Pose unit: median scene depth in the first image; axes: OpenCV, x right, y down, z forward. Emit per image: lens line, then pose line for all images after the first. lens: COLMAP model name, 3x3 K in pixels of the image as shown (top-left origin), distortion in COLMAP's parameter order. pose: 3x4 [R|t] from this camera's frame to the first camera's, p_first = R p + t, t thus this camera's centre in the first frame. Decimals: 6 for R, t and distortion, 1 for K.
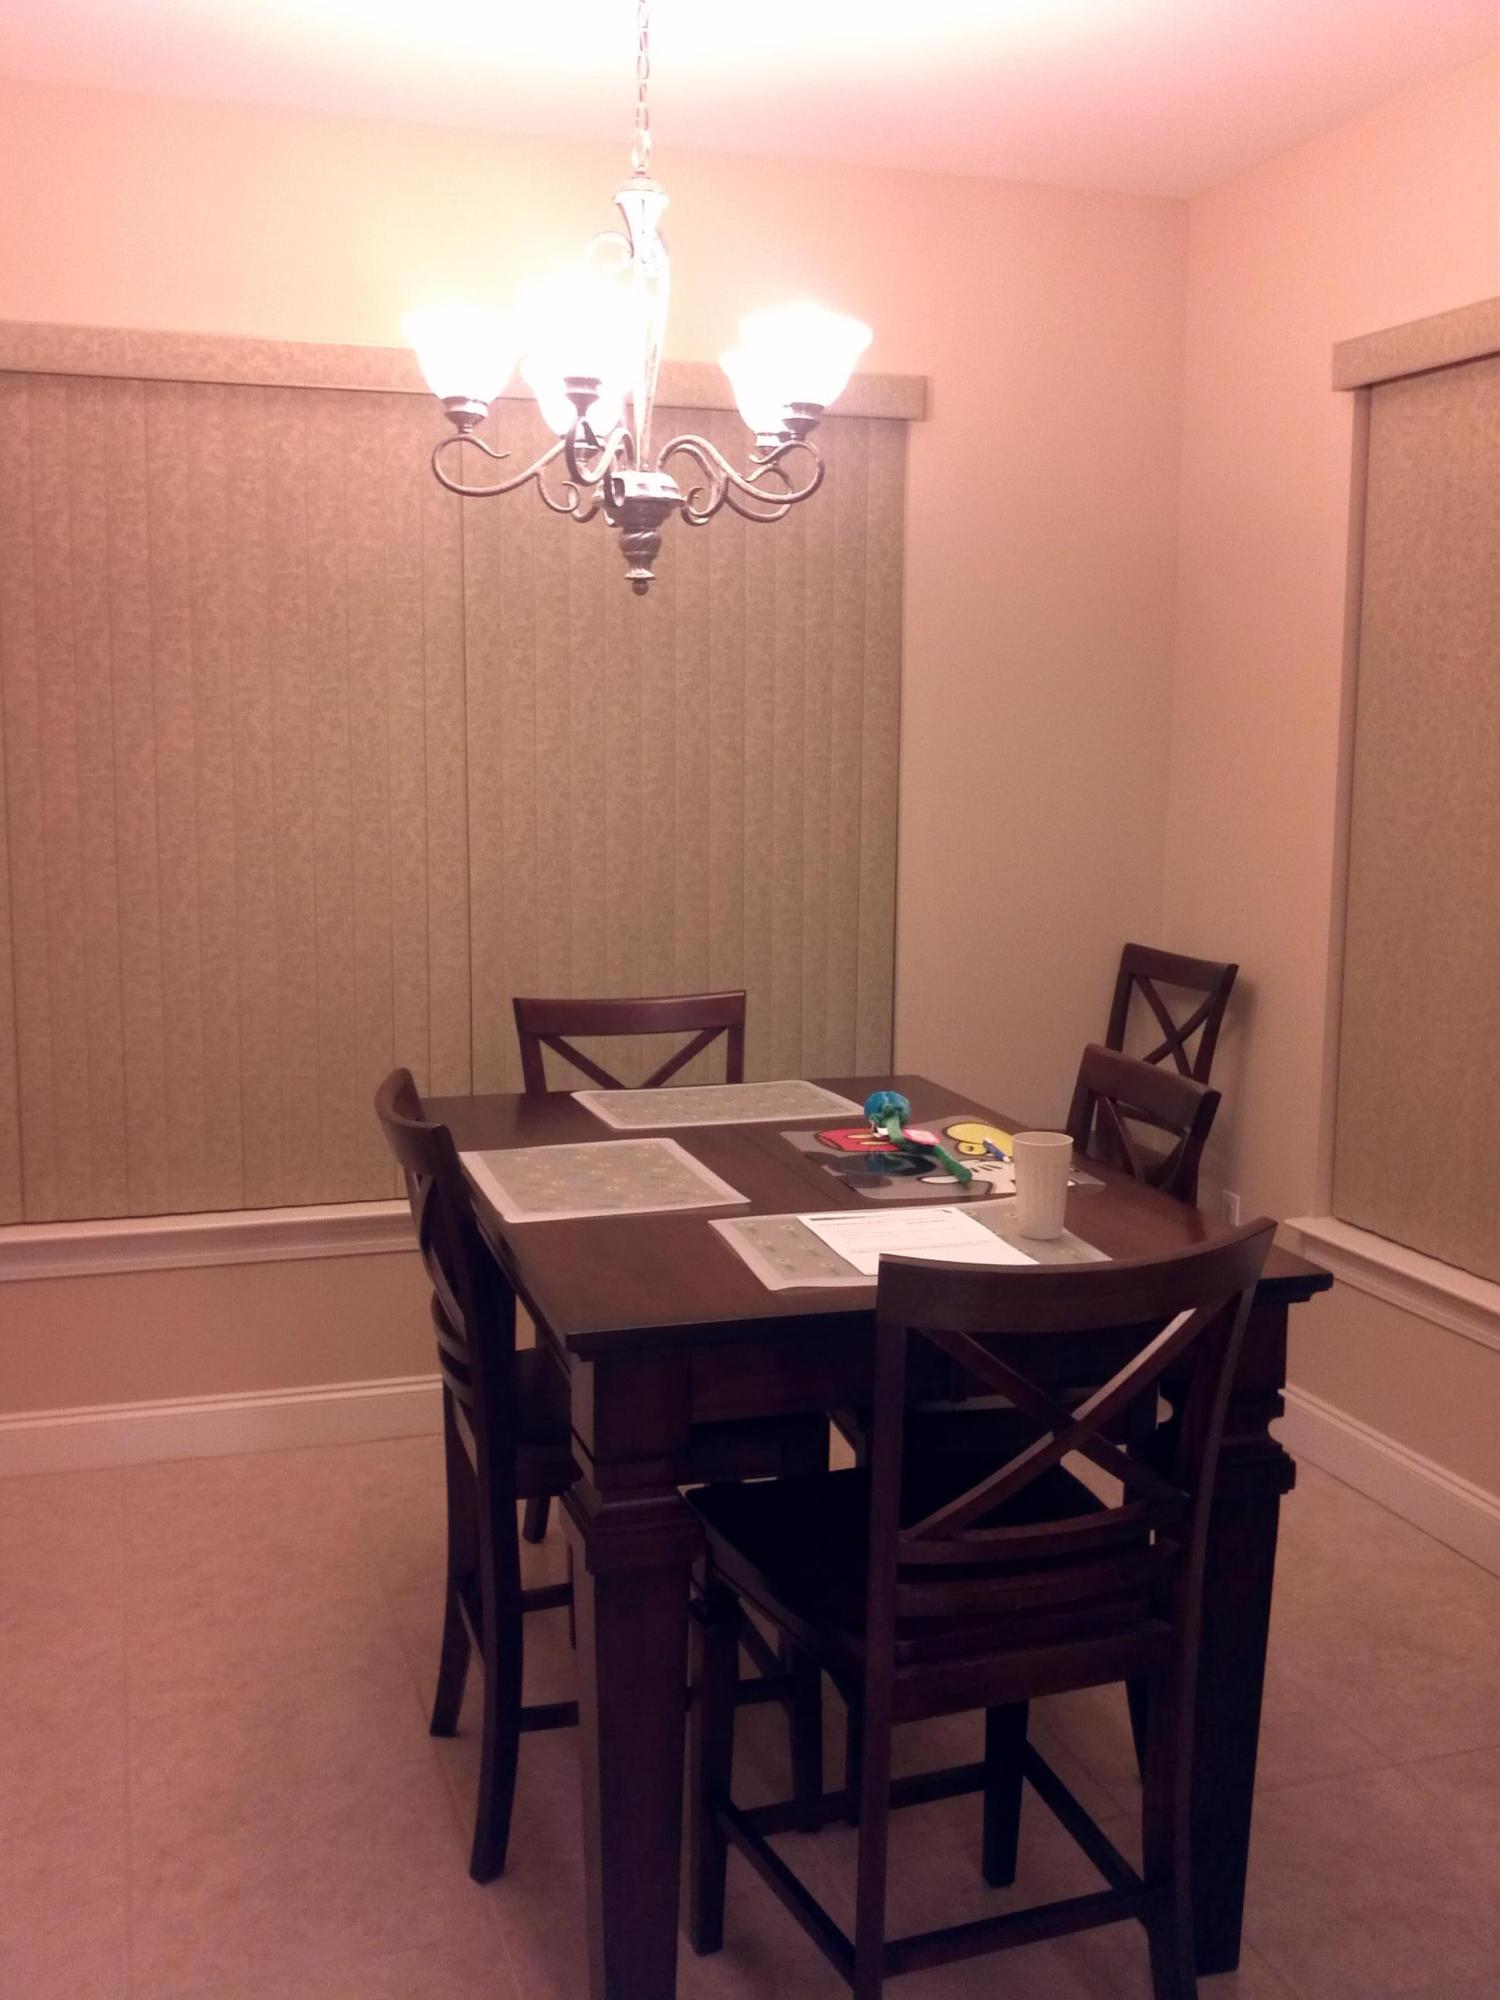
lens RADIAL K [[2009.2, 0, 753.0], [0, 2009.2, 989.6], [0, 0, 1]] dist [-0.015967, 0.000000]
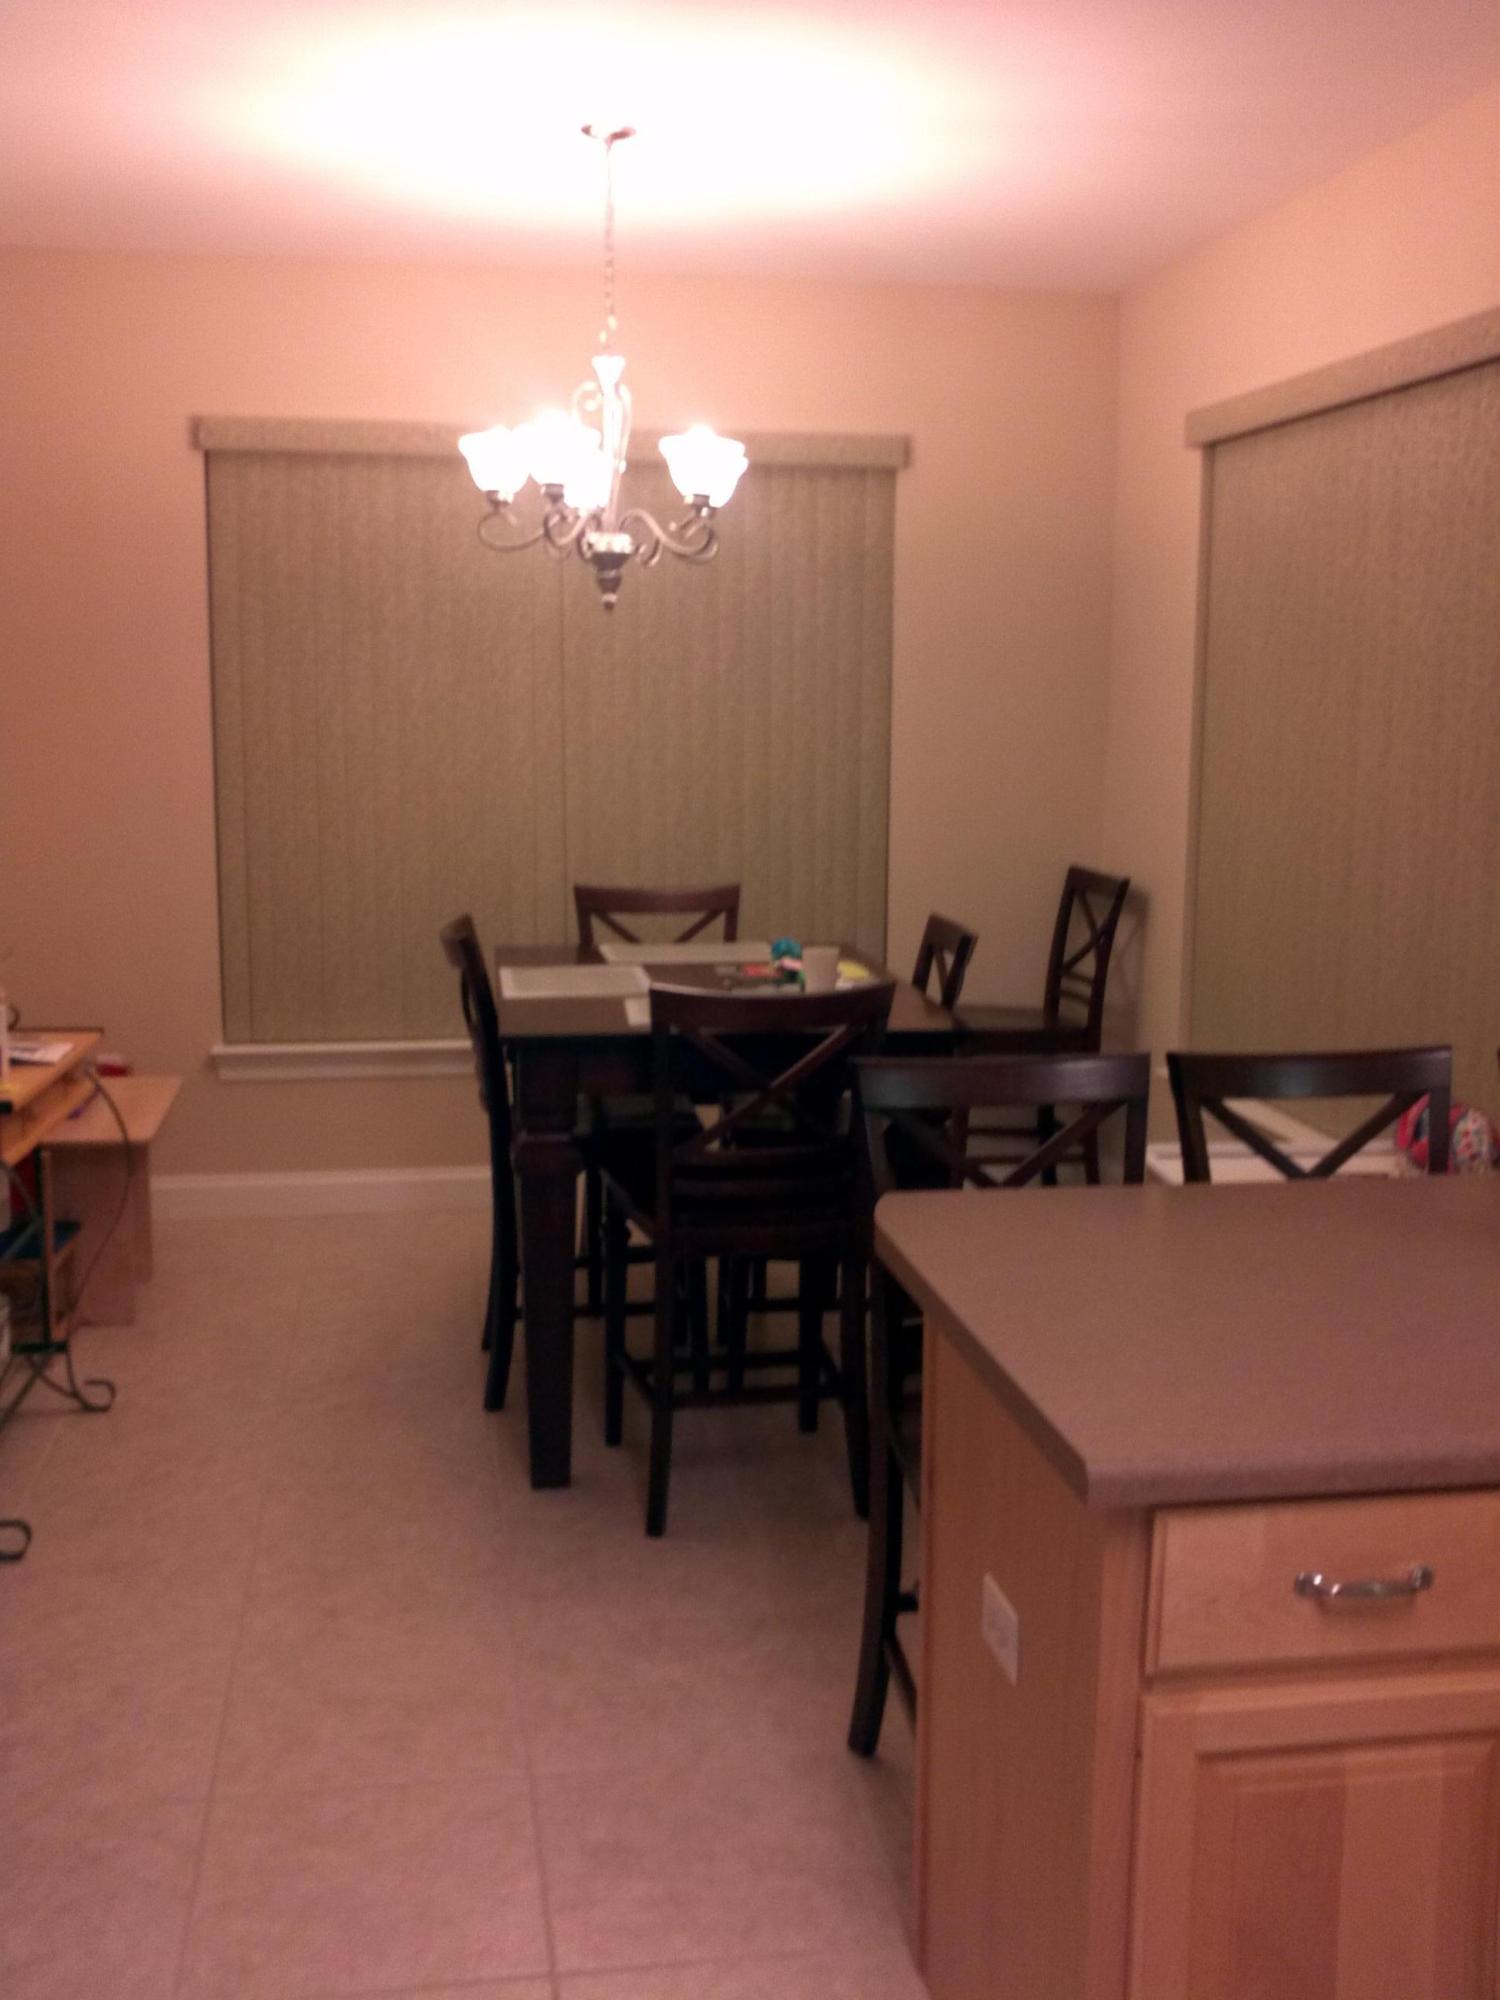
lens RADIAL K [[2009.2, 0, 746.5], [0, 2009.2, 1008.0], [0, 0, 1]] dist [-0.015967, 0.000000]
pose [[0.989374, 0.025494, -0.143143, 0.202414], [-0.022484, 0.999492, 0.022609, 0.054484], [0.143647, -0.019150, 0.989444, -0.392146]]
